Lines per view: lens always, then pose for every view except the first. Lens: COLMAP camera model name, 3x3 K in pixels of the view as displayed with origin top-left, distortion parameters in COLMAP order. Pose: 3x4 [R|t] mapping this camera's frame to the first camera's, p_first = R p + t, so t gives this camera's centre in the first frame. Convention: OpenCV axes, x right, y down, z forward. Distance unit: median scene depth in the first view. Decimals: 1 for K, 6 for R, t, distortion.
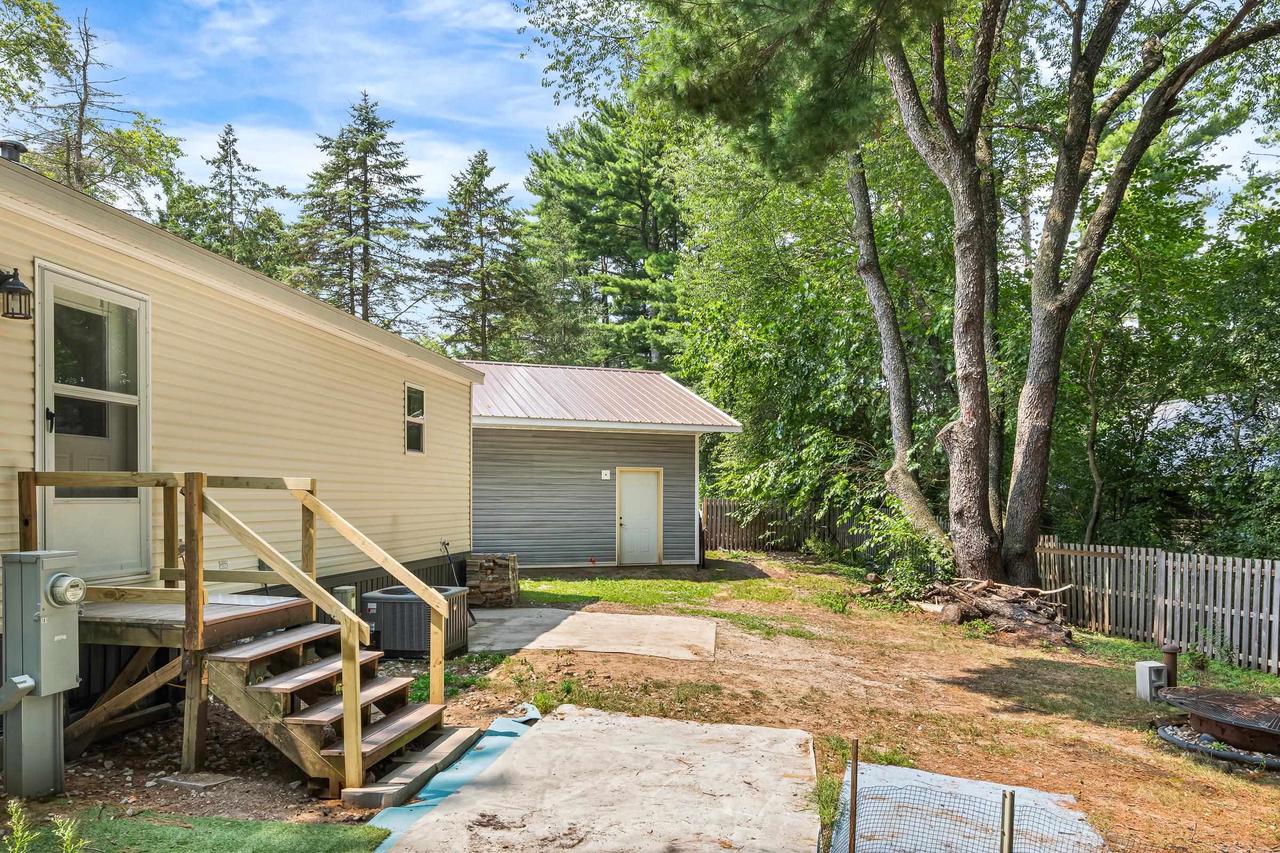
lens RADIAL K [[892.1, 0, 639.8], [0, 892.1, 453.2], [0, 0, 1]] dist [0.000592, 0.000321]
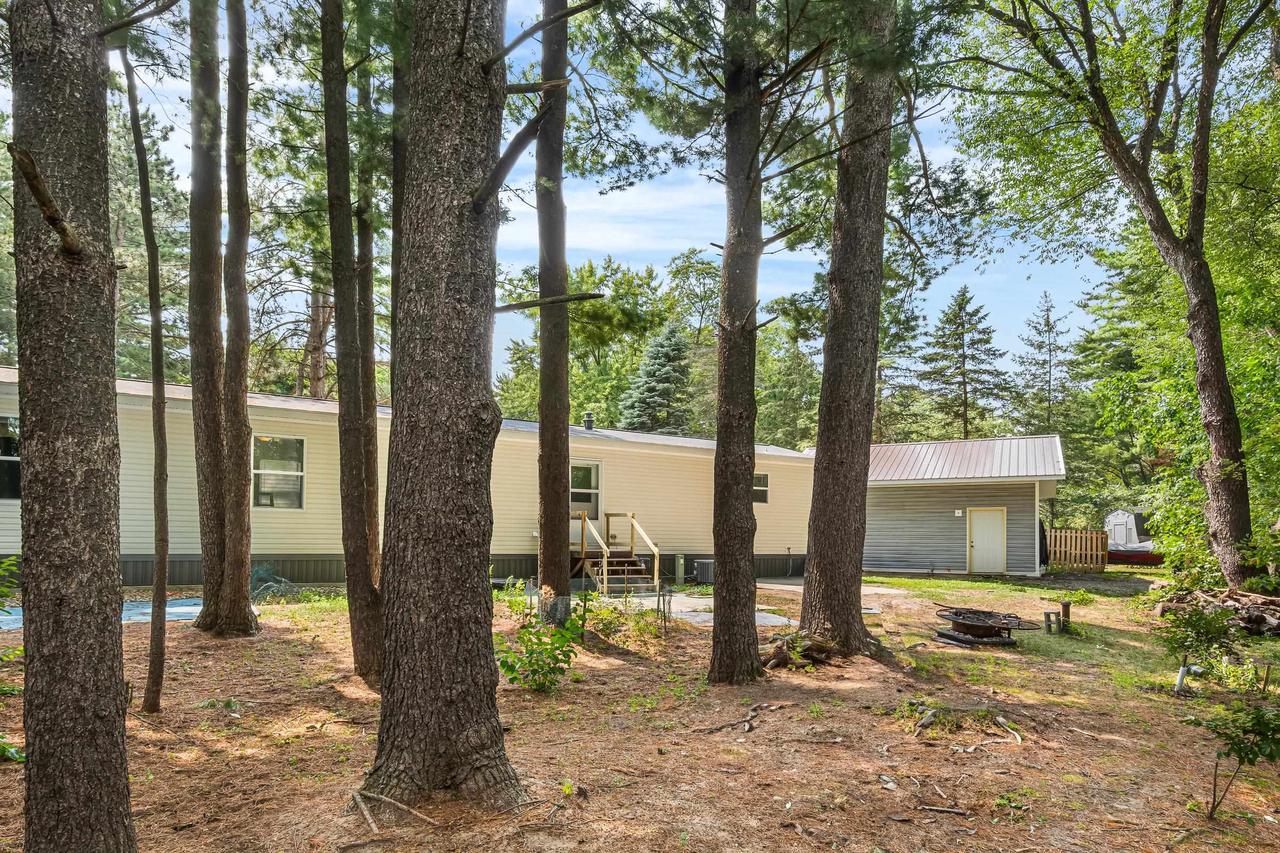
lens RADIAL K [[706.1, 0, 640.0], [0, 706.1, 426.5], [0, 0, 1]] dist [0.000495, 0.000157]
pose [[0.683998, -0.119393, -0.719647, 0.475217], [0.034662, 0.990721, -0.131420, 0.017301], [0.728660, 0.064947, 0.681789, -0.227421]]
